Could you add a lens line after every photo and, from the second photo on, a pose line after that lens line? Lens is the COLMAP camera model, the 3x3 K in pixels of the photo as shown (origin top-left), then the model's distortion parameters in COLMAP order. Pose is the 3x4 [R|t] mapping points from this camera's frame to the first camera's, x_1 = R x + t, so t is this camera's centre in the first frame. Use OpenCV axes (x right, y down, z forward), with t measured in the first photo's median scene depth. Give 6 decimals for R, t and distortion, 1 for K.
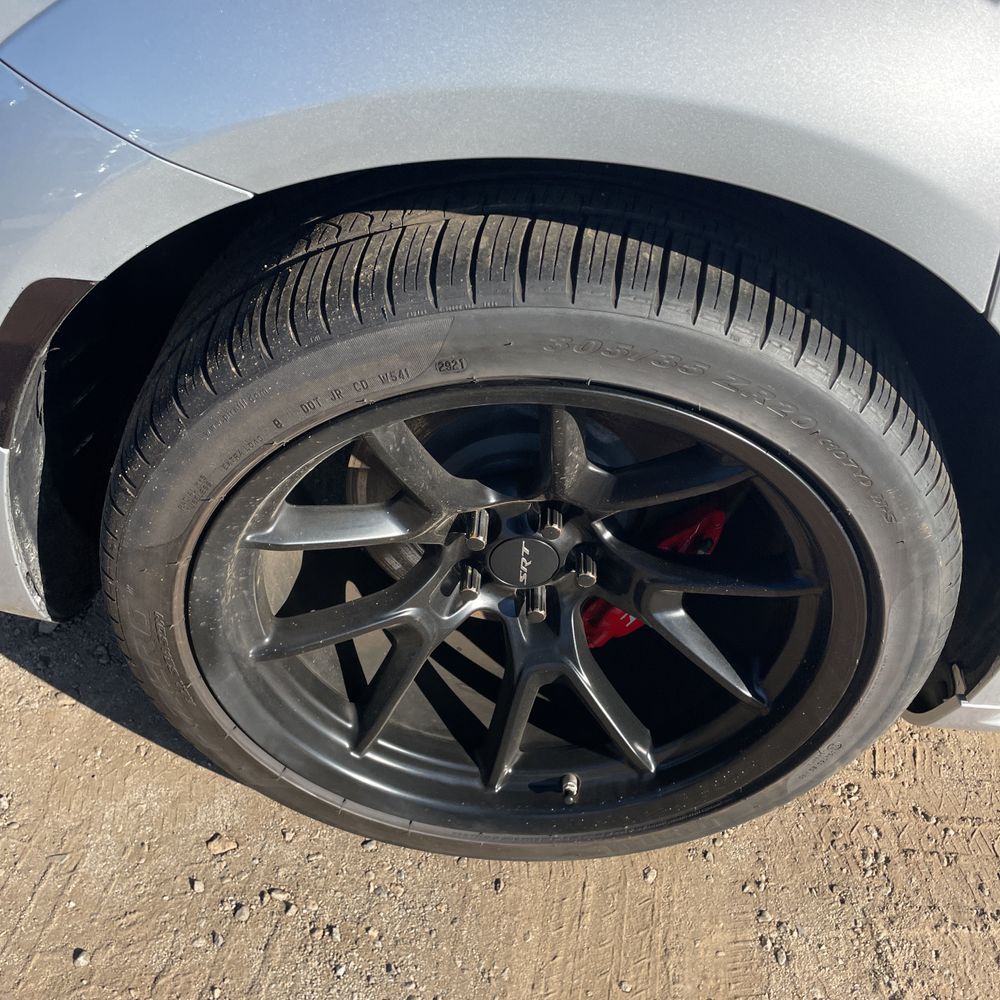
lens RADIAL K [[1020.4, 0, 482.8], [0, 1020.4, 504.0], [0, 0, 1]] dist [0.033420, 0.000000]
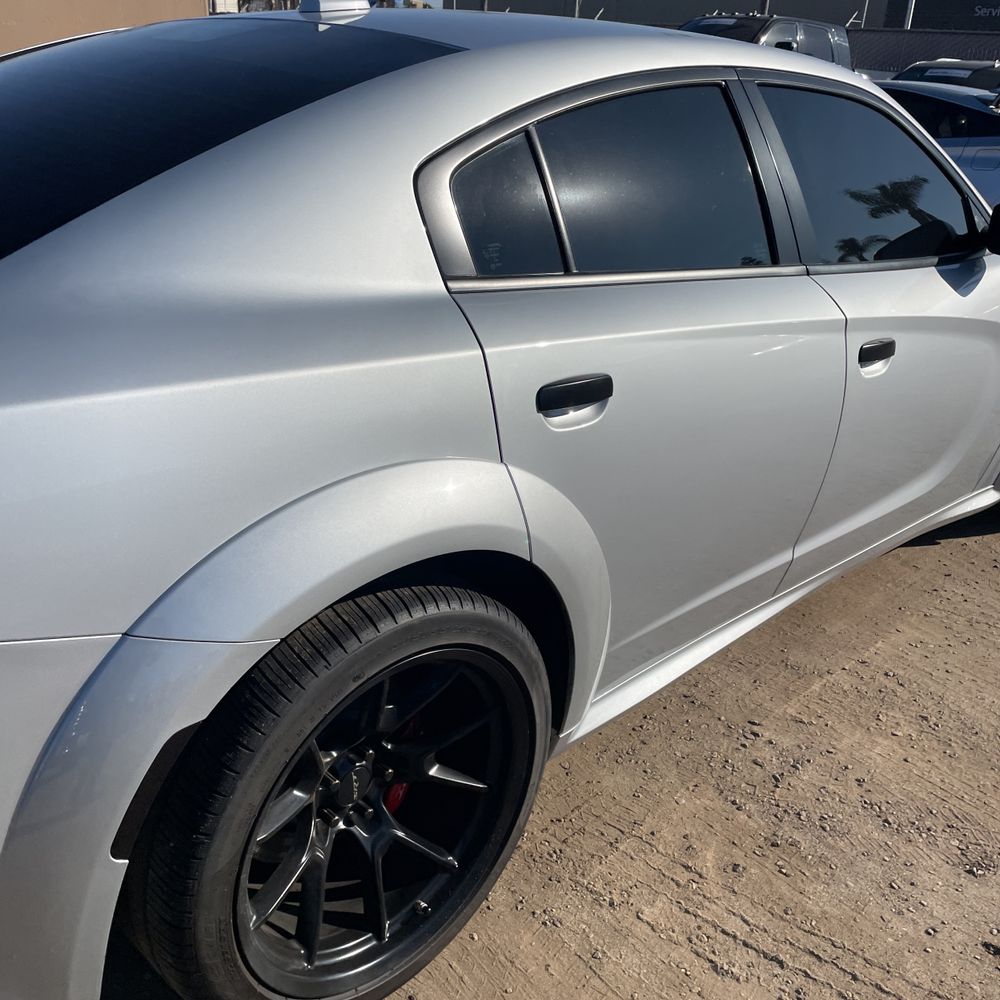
lens RADIAL K [[1020.4, 0, 497.6], [0, 1020.4, 504.9], [0, 0, 1]] dist [0.033420, 0.000000]
pose [[0.690671, -0.340584, 0.637947, -0.632947], [0.495375, 0.865500, -0.074247, -0.089054], [-0.526856, 0.367303, 0.766493, -0.520365]]
